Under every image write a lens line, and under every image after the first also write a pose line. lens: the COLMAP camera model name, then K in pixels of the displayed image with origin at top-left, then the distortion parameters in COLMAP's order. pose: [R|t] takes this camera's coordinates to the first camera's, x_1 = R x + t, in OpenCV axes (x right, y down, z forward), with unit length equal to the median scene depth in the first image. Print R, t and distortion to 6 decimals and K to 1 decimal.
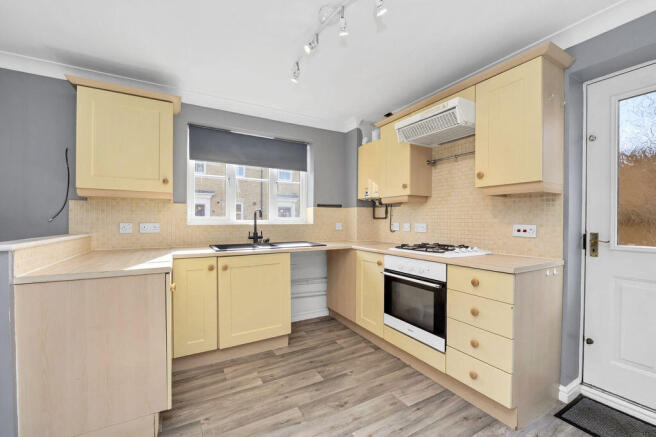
lens RADIAL K [[271.7, 0, 326.9], [0, 271.7, 228.0], [0, 0, 1]] dist [-0.000021, -0.000071]
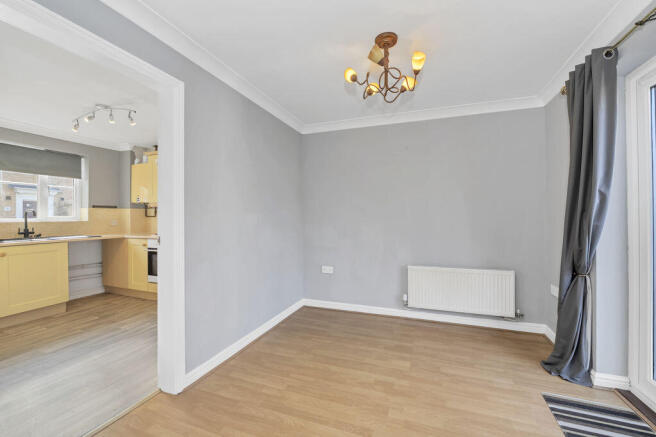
lens RADIAL K [[266.4, 0, 328.0], [0, 266.4, 218.5], [0, 0, 1]] dist [-0.012880, -0.000332]
pose [[0.763574, -0.006922, 0.645683, 0.011018], [0.020292, 0.999706, -0.013279, 0.013647], [-0.645401, 0.023242, 0.763490, -0.754824]]
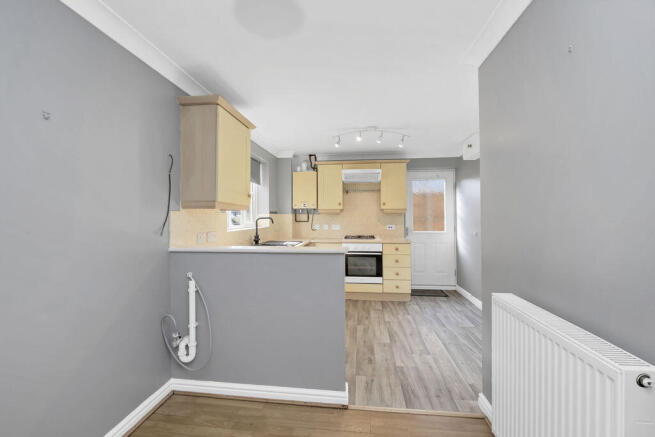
lens RADIAL K [[266.0, 0, 327.5], [0, 266.0, 218.5], [0, 0, 1]] dist [-0.012880, -0.000332]
pose [[0.600437, -0.004959, 0.799656, -1.024479], [0.024513, 0.999625, -0.012207, -0.036564], [-0.799296, 0.026931, 0.600334, 0.026513]]
